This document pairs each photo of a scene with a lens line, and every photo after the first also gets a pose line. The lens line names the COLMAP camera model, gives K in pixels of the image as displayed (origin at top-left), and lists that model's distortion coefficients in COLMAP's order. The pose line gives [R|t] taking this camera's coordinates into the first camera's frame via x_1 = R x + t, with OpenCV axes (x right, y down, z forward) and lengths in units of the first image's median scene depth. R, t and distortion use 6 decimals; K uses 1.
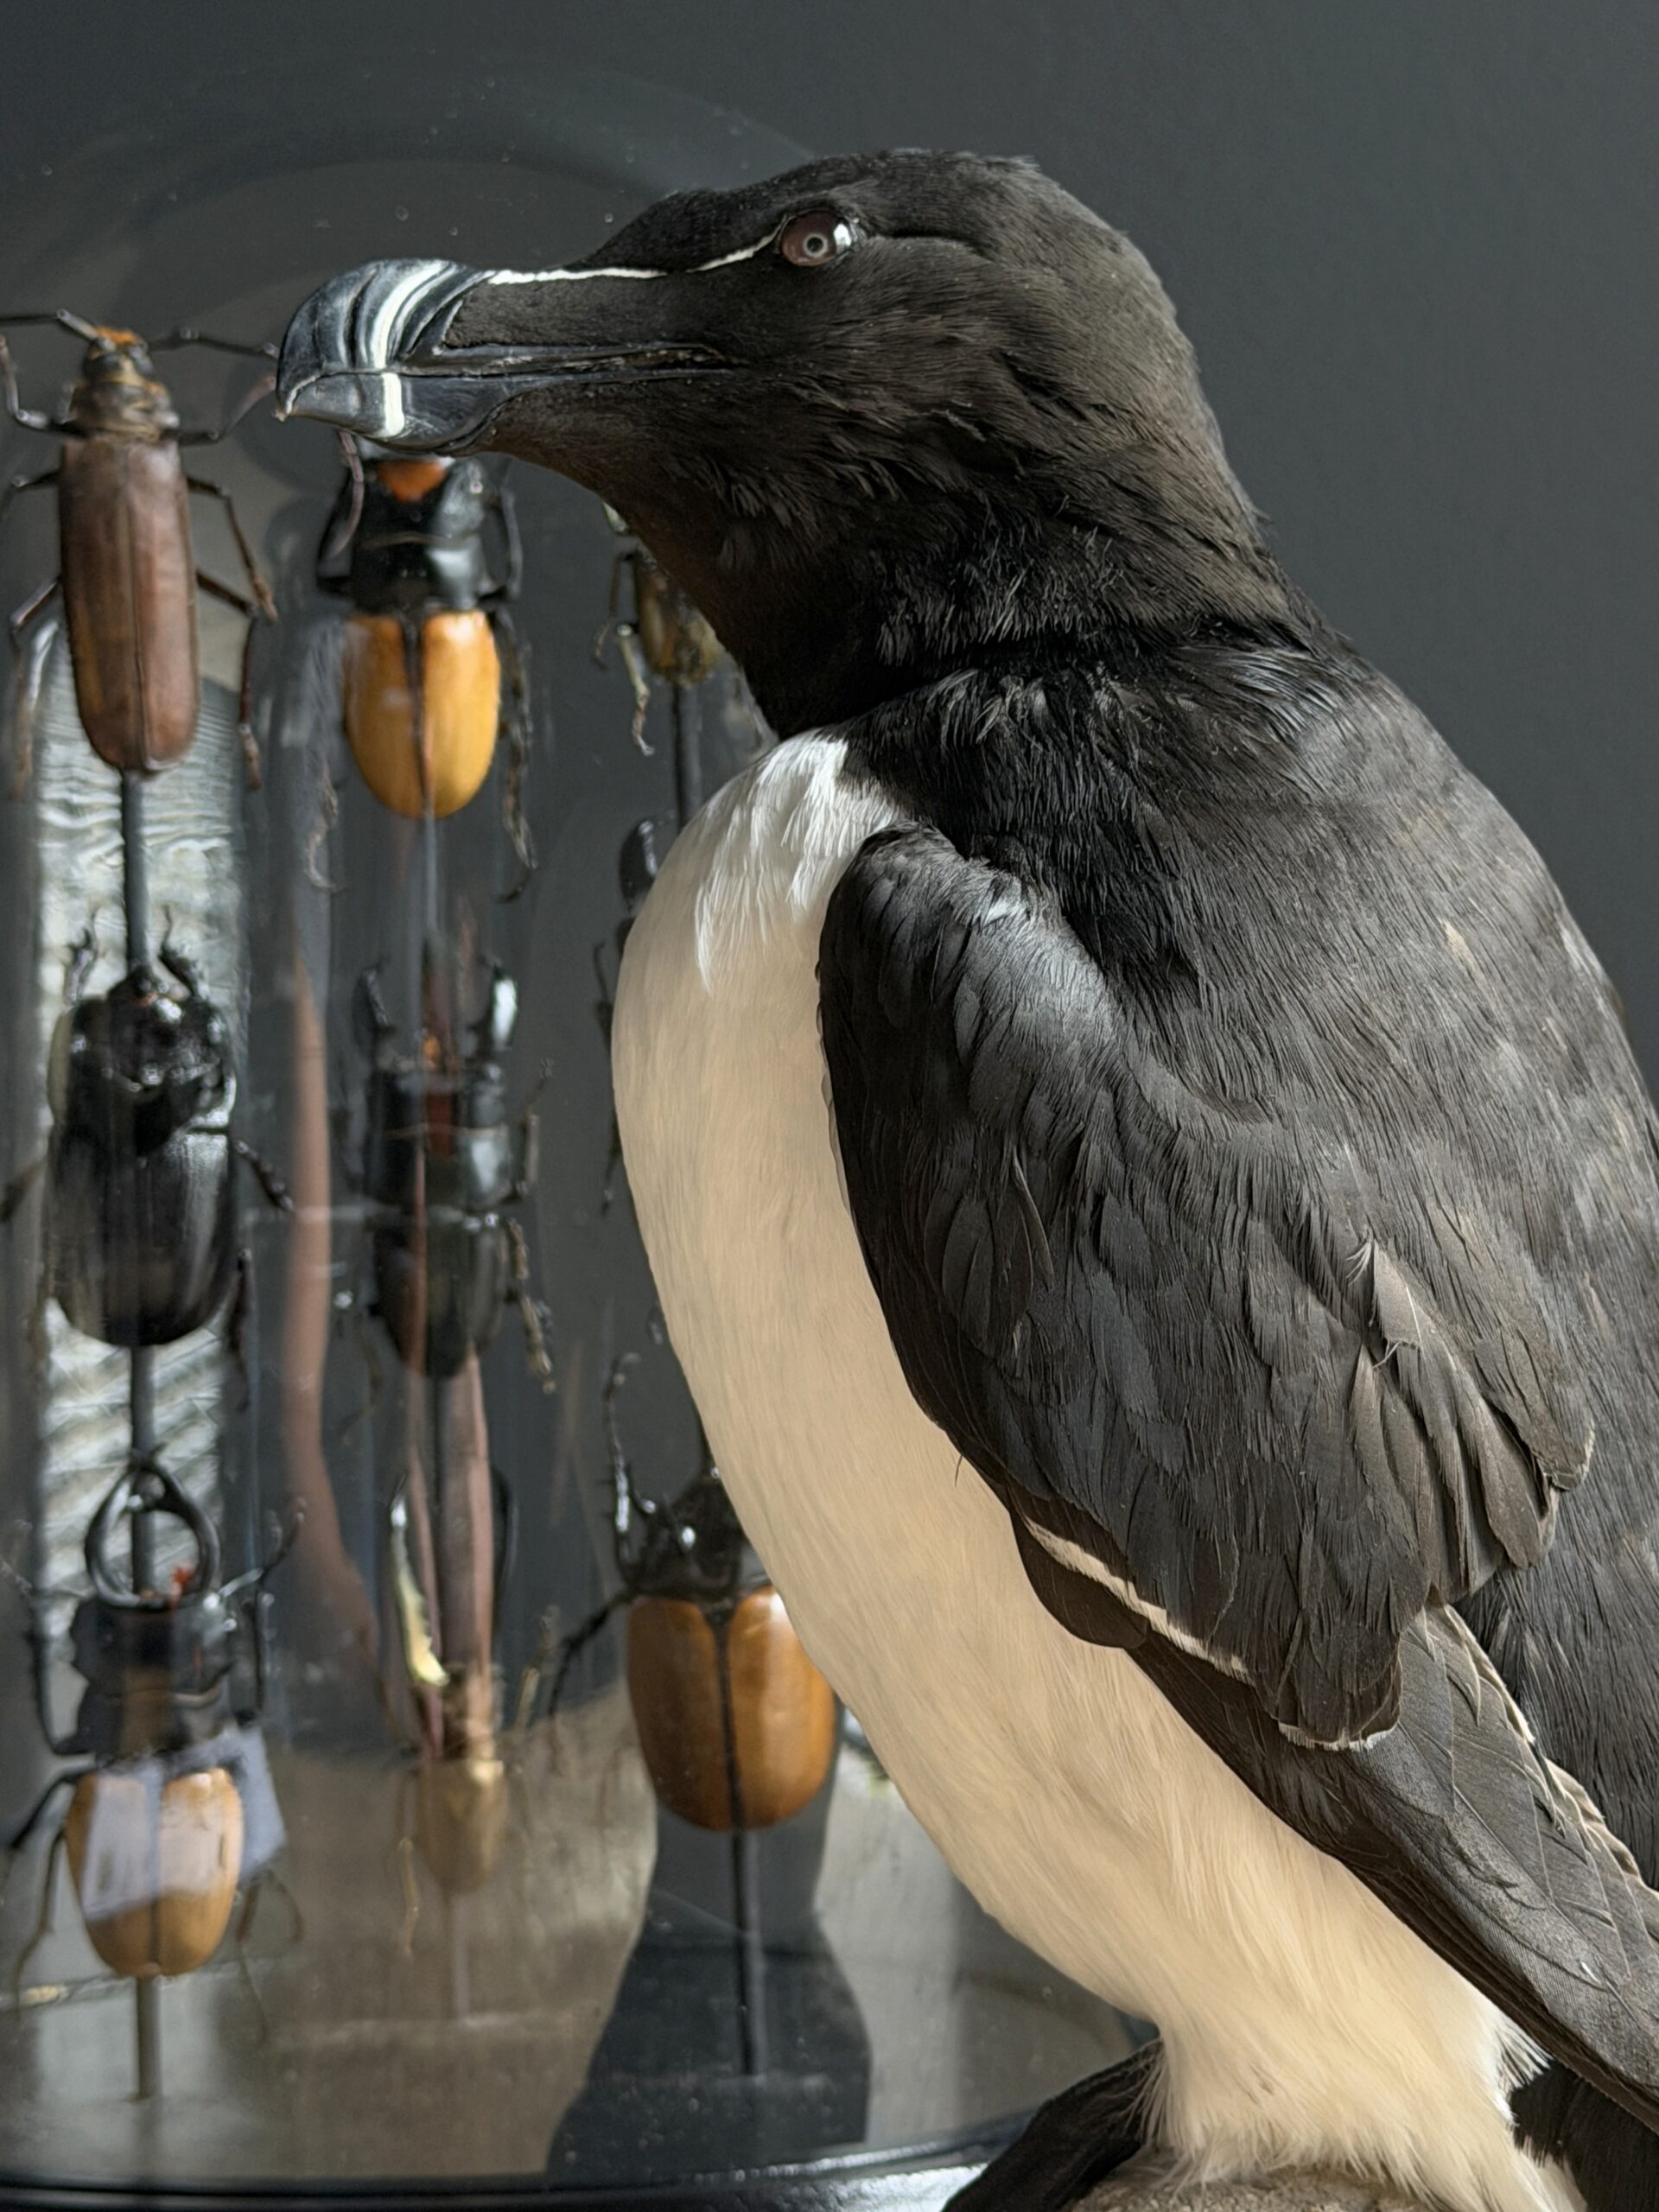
lens RADIAL K [[4640.8, 0, 829.5], [0, 4640.8, 1106.0], [0, 0, 1]] dist [0.007410, -0.331972]
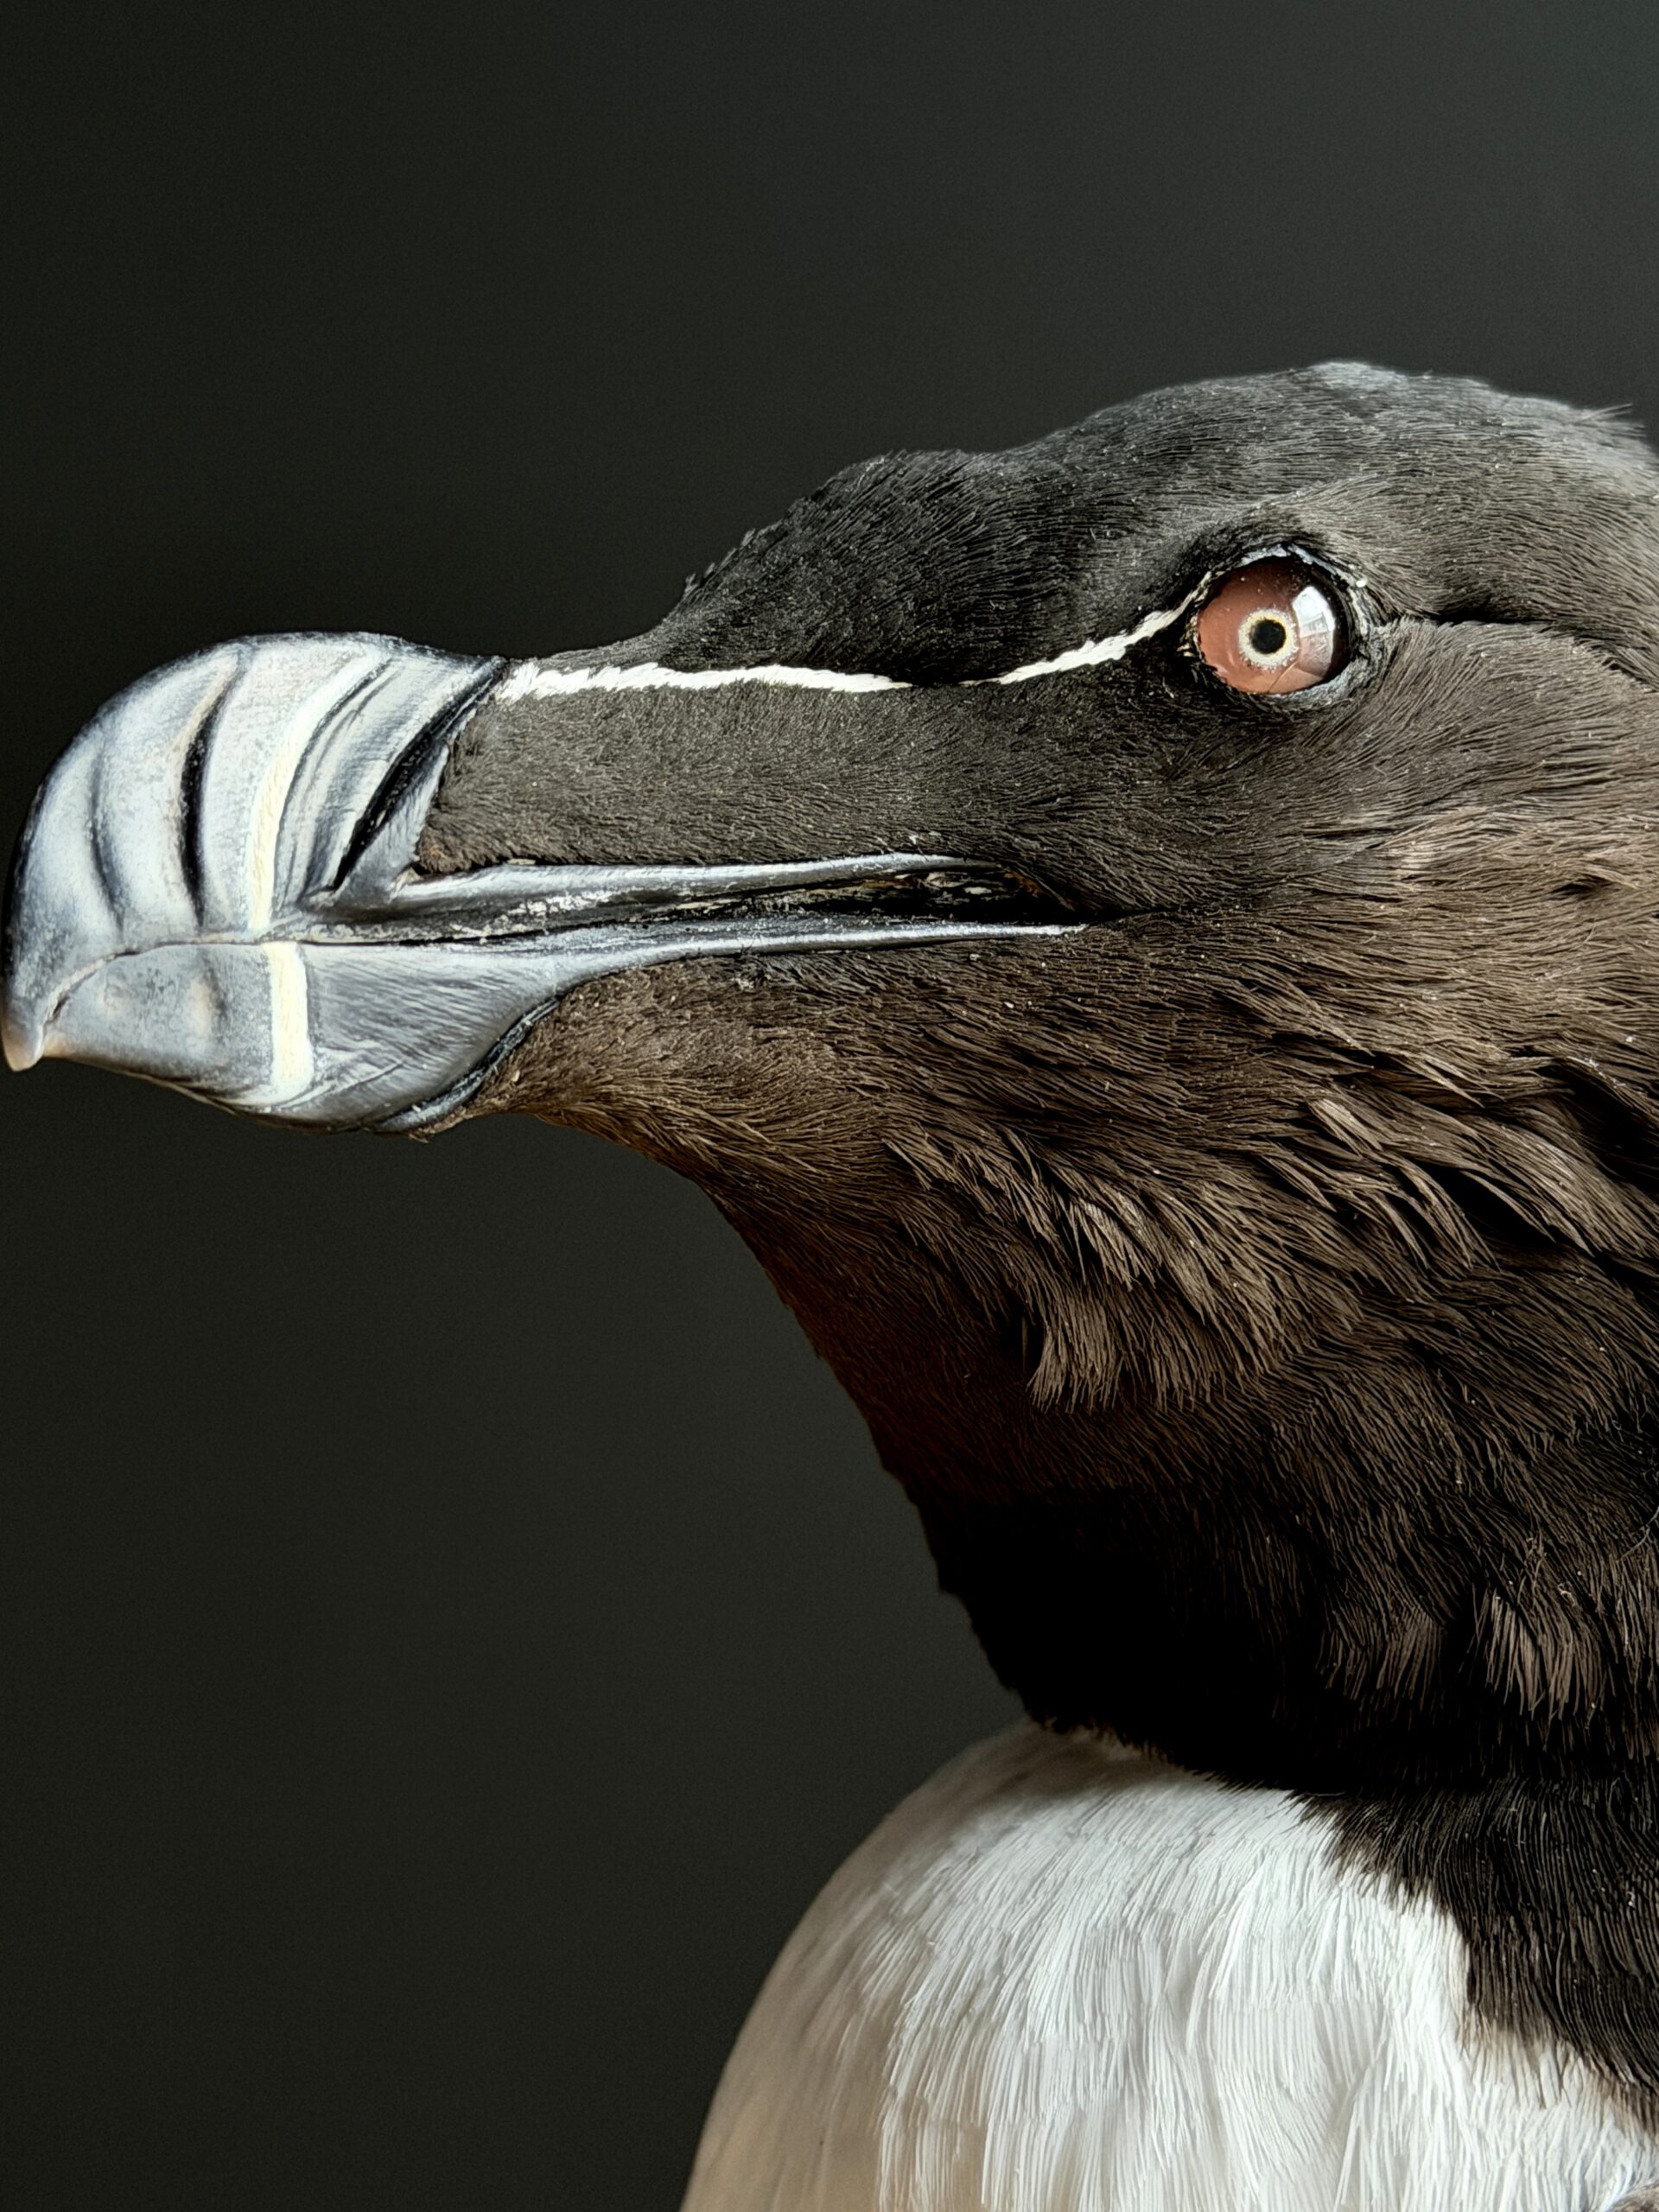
lens RADIAL K [[4640.8, 0, 829.5], [0, 4640.8, 1106.0], [0, 0, 1]] dist [0.007410, -0.331972]
pose [[0.969289, 0.006864, 0.245828, -0.149265], [-0.021301, 0.998197, 0.056118, -0.170054], [-0.245000, -0.059631, 0.967688, 0.613516]]
